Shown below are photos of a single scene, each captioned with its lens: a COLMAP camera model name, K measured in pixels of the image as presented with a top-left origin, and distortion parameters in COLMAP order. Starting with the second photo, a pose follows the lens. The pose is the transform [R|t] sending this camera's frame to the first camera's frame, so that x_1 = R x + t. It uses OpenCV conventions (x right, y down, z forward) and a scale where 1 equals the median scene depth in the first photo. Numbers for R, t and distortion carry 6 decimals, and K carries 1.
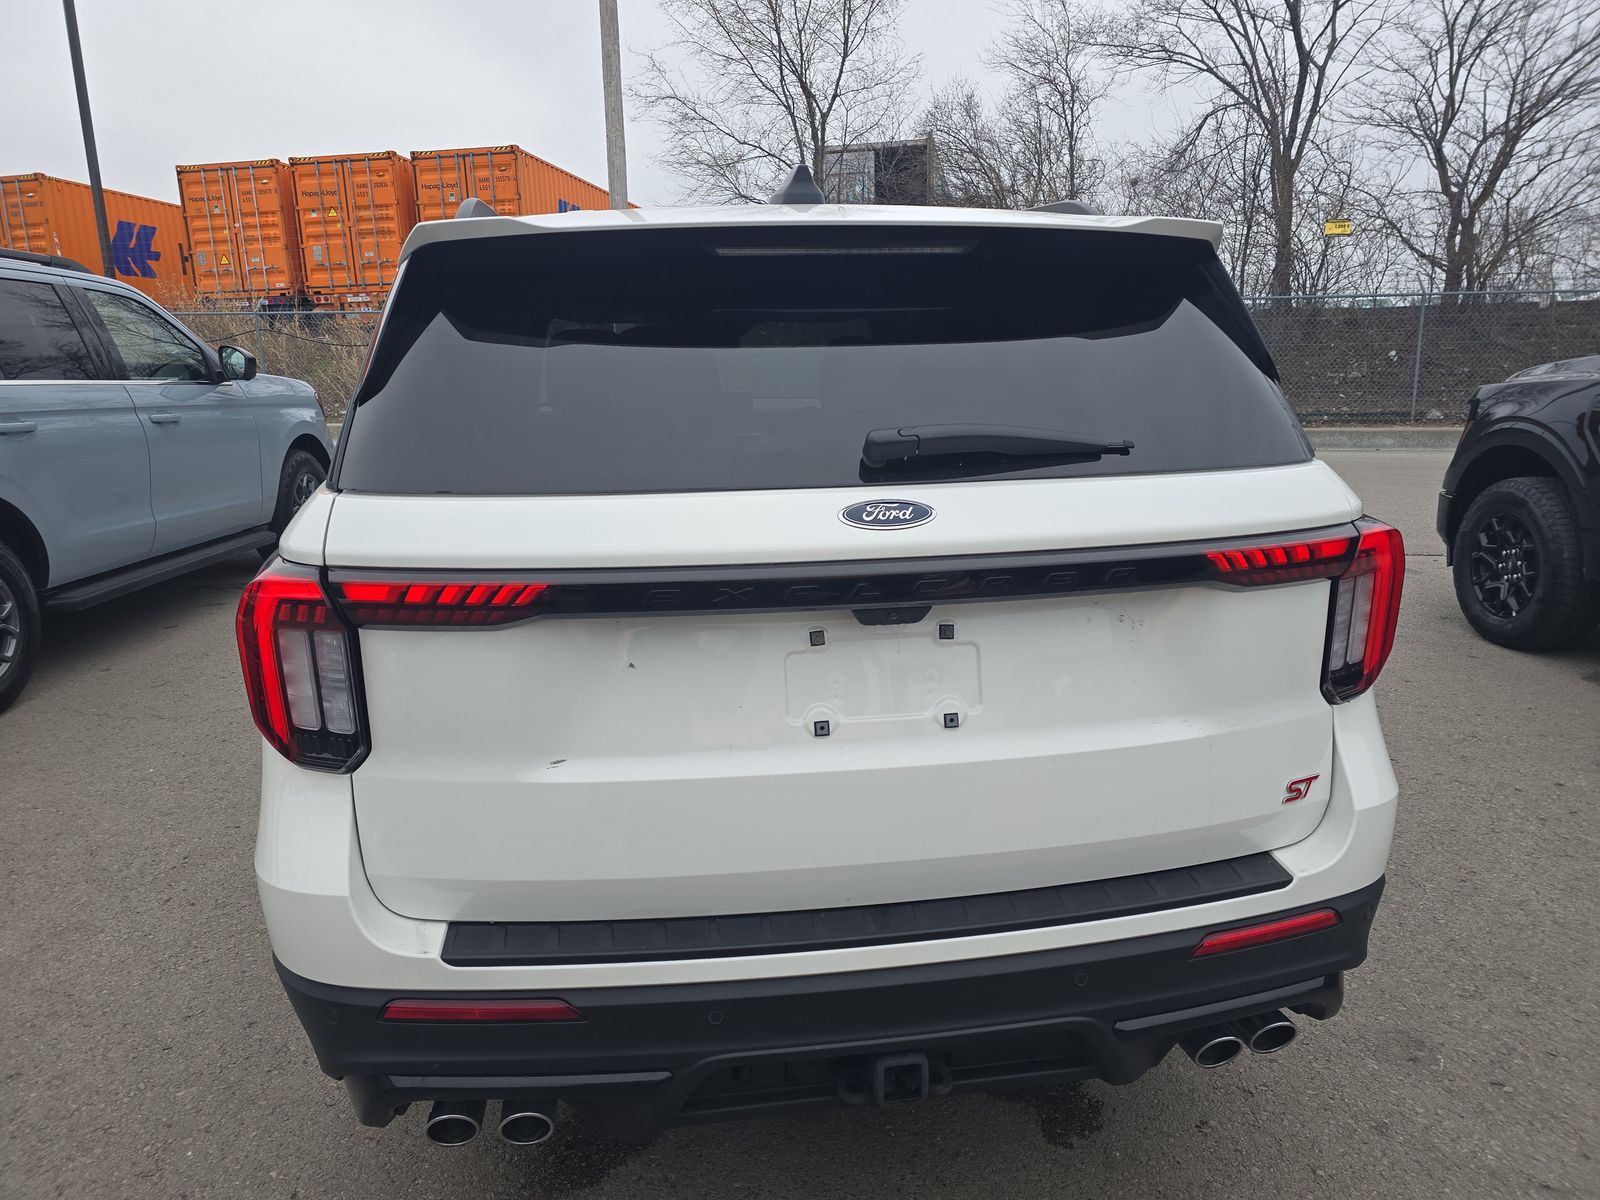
lens RADIAL K [[1077.7, 0, 800.0], [0, 1077.7, 600.0], [0, 0, 1]] dist [0.057580, -0.053927]
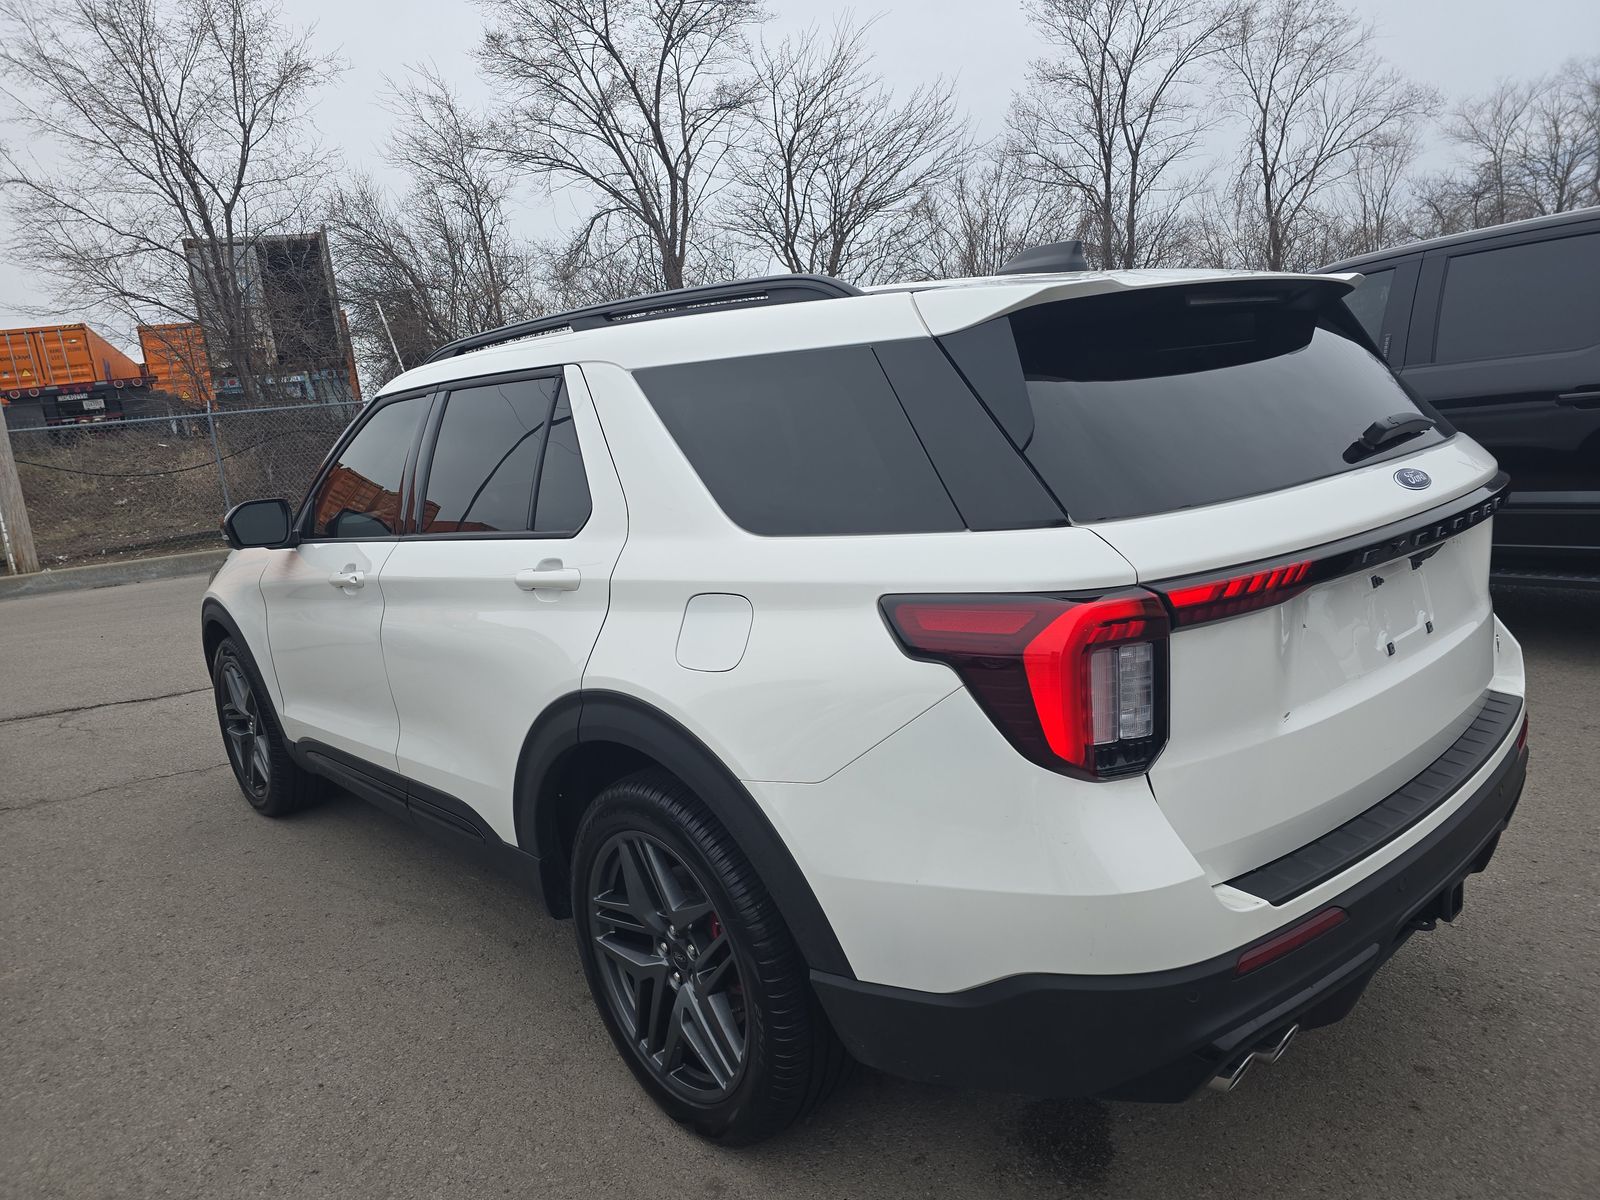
lens RADIAL K [[1077.7, 0, 800.0], [0, 1077.7, 600.0], [0, 0, 1]] dist [0.057580, -0.053927]
pose [[0.835439, -0.167598, 0.523405, -0.090917], [0.208617, 0.977795, -0.019890, -0.004493], [-0.508450, 0.125808, 0.851852, 0.016486]]
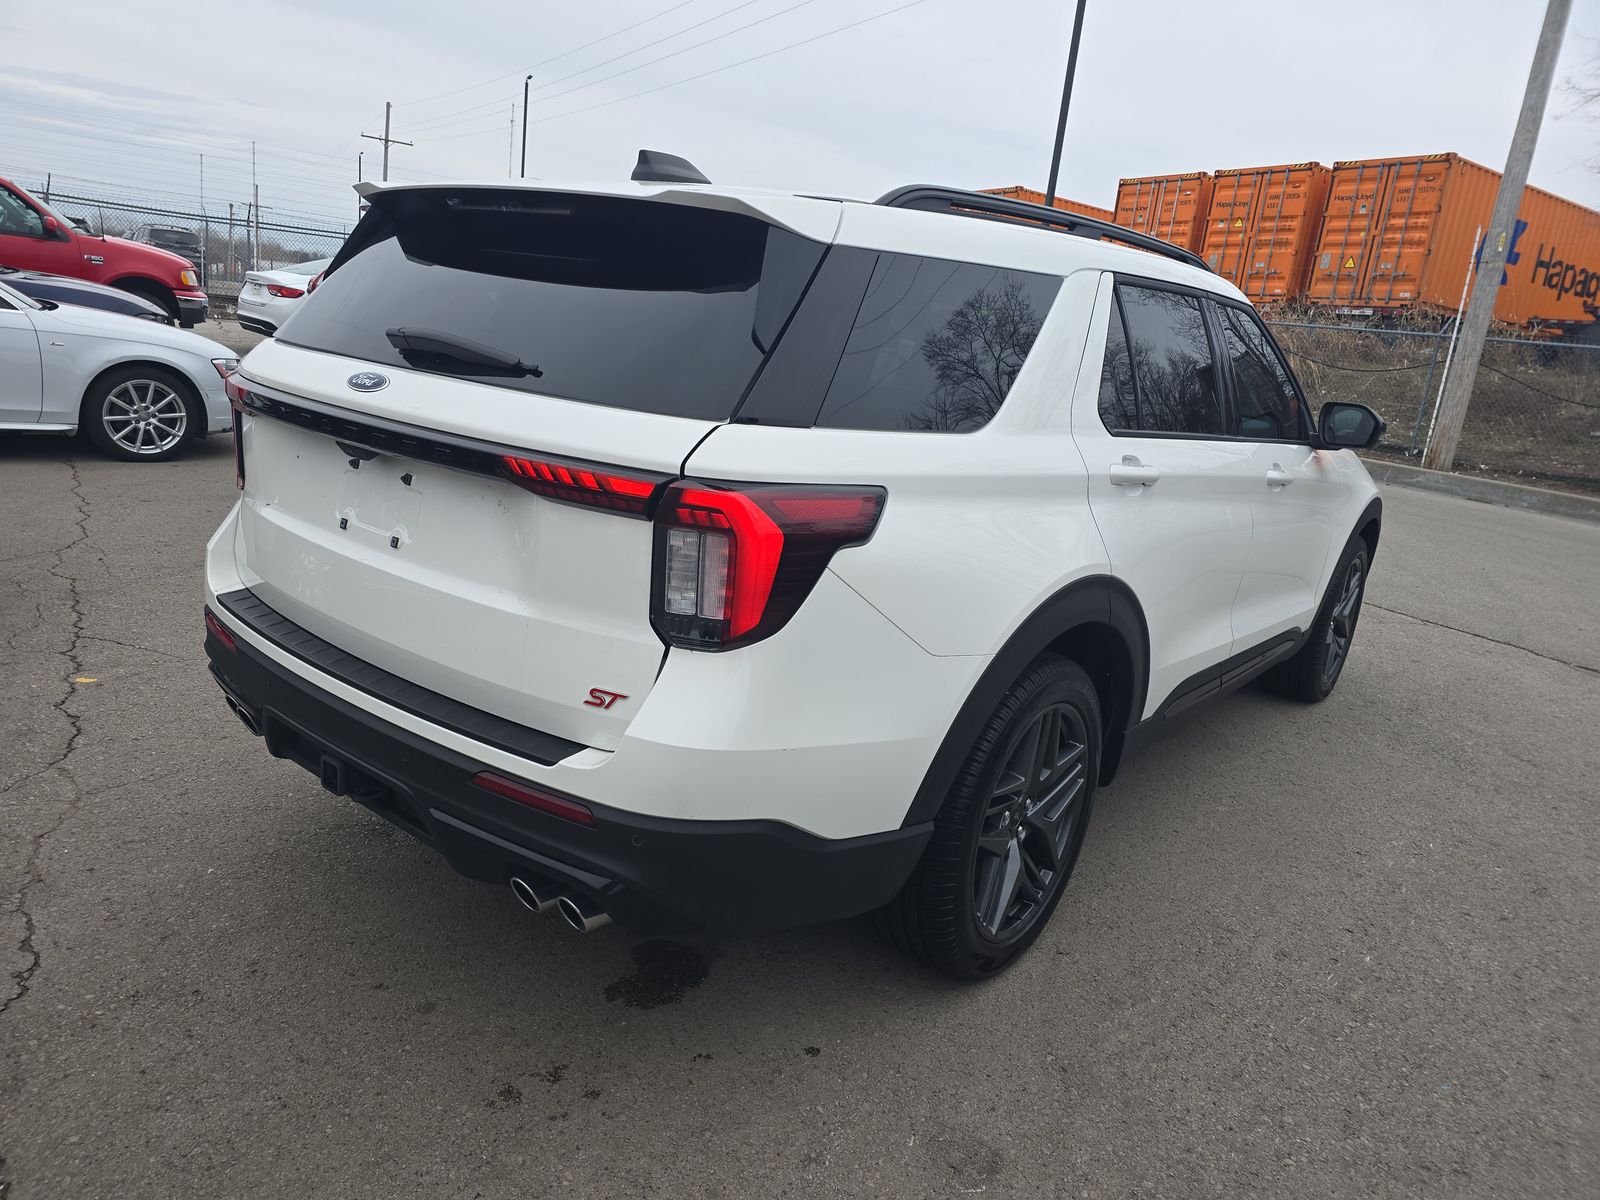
lens RADIAL K [[1077.7, 0, 800.0], [0, 1077.7, 600.0], [0, 0, 1]] dist [0.057580, -0.053927]
pose [[0.675500, 0.267214, -0.687238, 0.109399], [-0.275194, 0.956043, 0.101238, -0.007560], [0.684082, 0.120738, 0.719343, 0.026892]]
